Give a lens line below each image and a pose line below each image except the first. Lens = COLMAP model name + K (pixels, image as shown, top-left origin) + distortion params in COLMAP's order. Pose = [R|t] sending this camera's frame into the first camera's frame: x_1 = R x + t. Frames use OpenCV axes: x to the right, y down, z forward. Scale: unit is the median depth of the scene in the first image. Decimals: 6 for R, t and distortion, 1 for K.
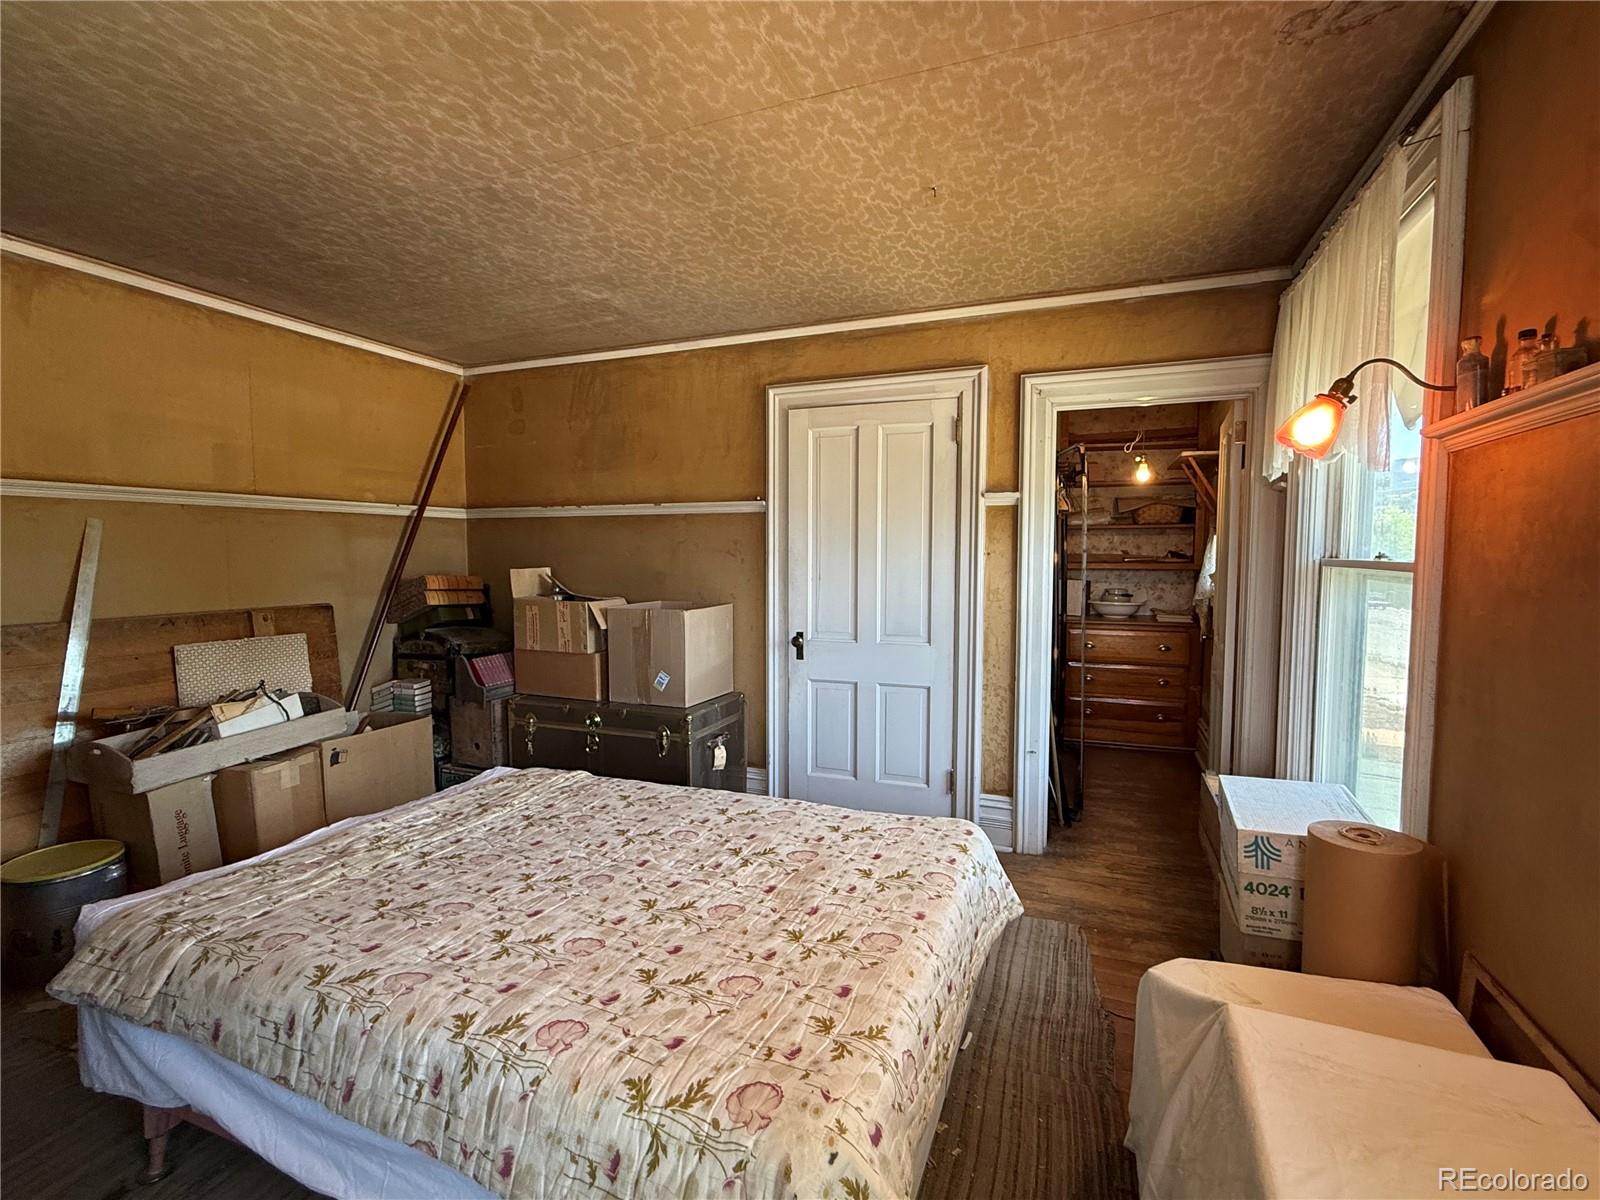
lens RADIAL K [[738.7, 0, 794.7], [0, 738.7, 598.7], [0, 0, 1]] dist [-0.006189, 0.001741]
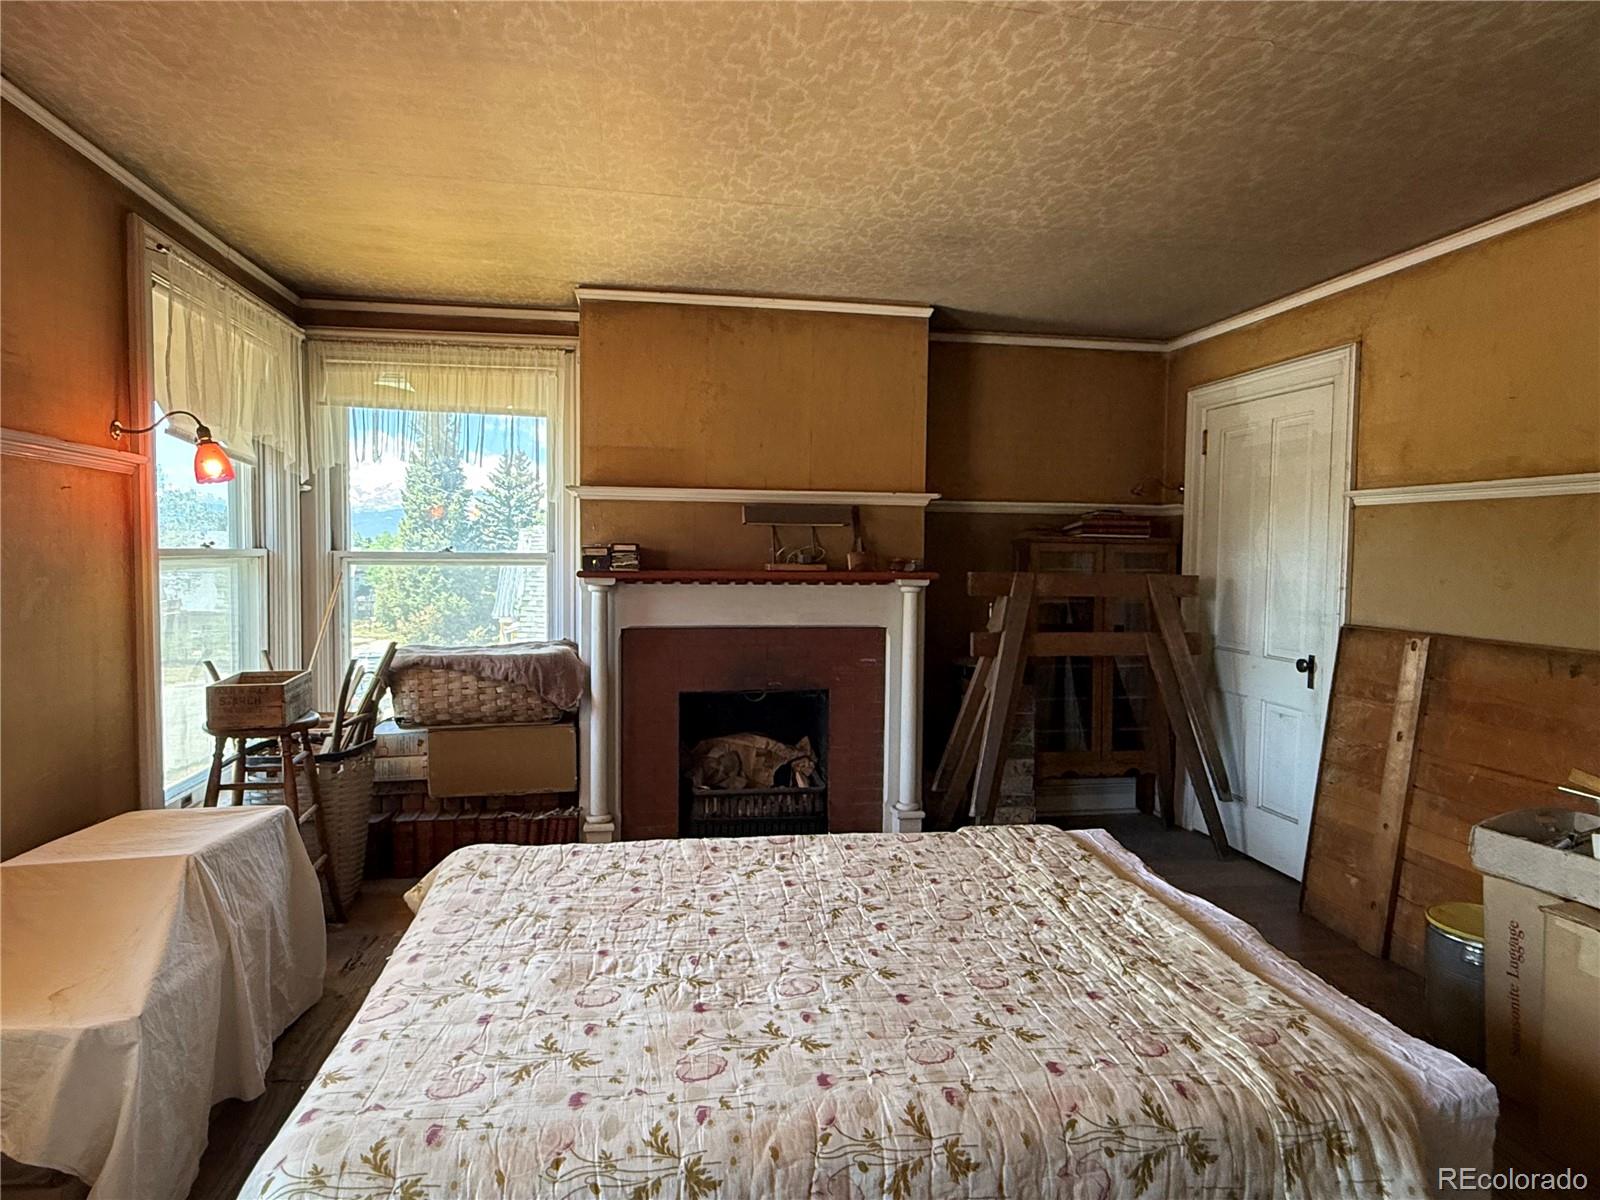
lens RADIAL K [[938.1, 0, 796.6], [0, 938.1, 600.5], [0, 0, 1]] dist [0.006492, 0.000913]
pose [[-0.851904, 0.018810, -0.523359, 0.282292], [-0.044019, 0.993246, 0.107351, -0.109681], [0.521844, 0.114490, -0.845323, 1.675354]]
